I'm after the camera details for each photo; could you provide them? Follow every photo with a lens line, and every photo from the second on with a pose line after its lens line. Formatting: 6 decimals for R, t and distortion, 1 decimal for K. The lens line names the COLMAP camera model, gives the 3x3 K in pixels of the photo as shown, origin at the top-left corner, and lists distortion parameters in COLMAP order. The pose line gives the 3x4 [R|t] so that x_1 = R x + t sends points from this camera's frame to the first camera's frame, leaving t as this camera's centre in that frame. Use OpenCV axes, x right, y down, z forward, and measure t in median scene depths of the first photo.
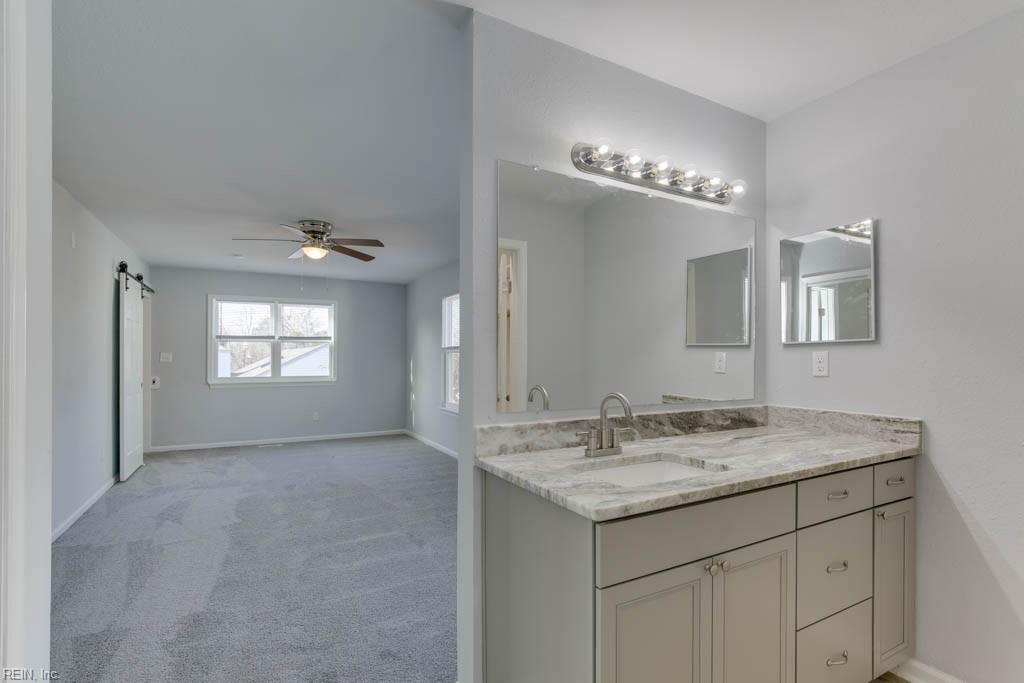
lens RADIAL K [[474.6, 0, 508.0], [0, 474.6, 348.1], [0, 0, 1]] dist [-0.007218, 0.004286]
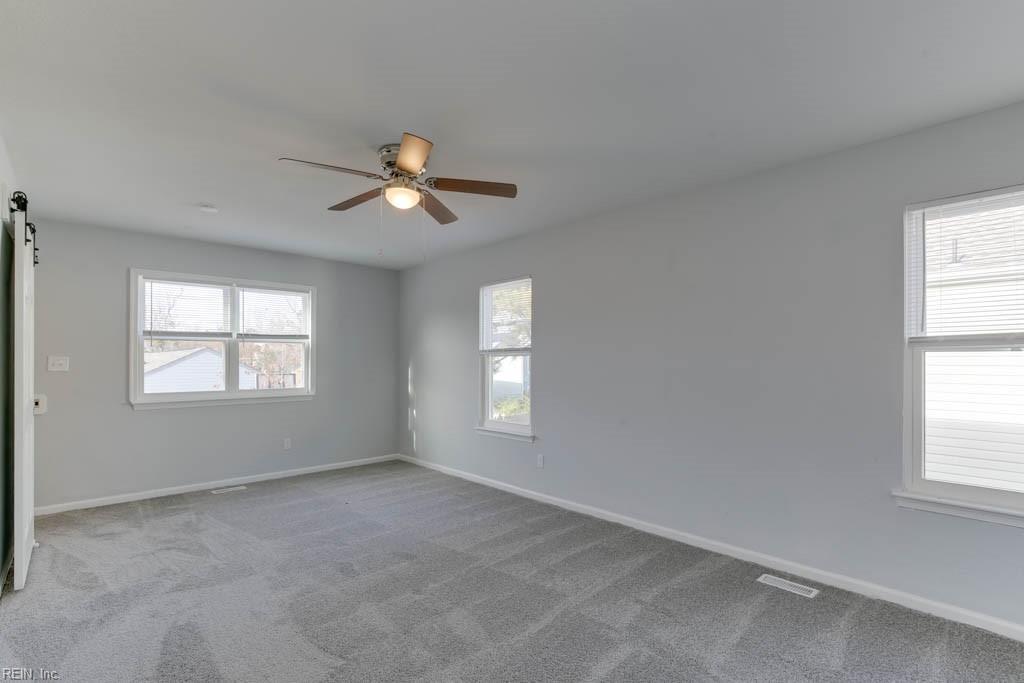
lens RADIAL K [[474.6, 0, 505.7], [0, 474.6, 351.6], [0, 0, 1]] dist [-0.007218, 0.004286]
pose [[0.970200, 0.002227, 0.242294, -0.267601], [-0.001805, 0.999996, -0.001965, 0.003101], [-0.242298, 0.001469, 0.970201, 0.218704]]
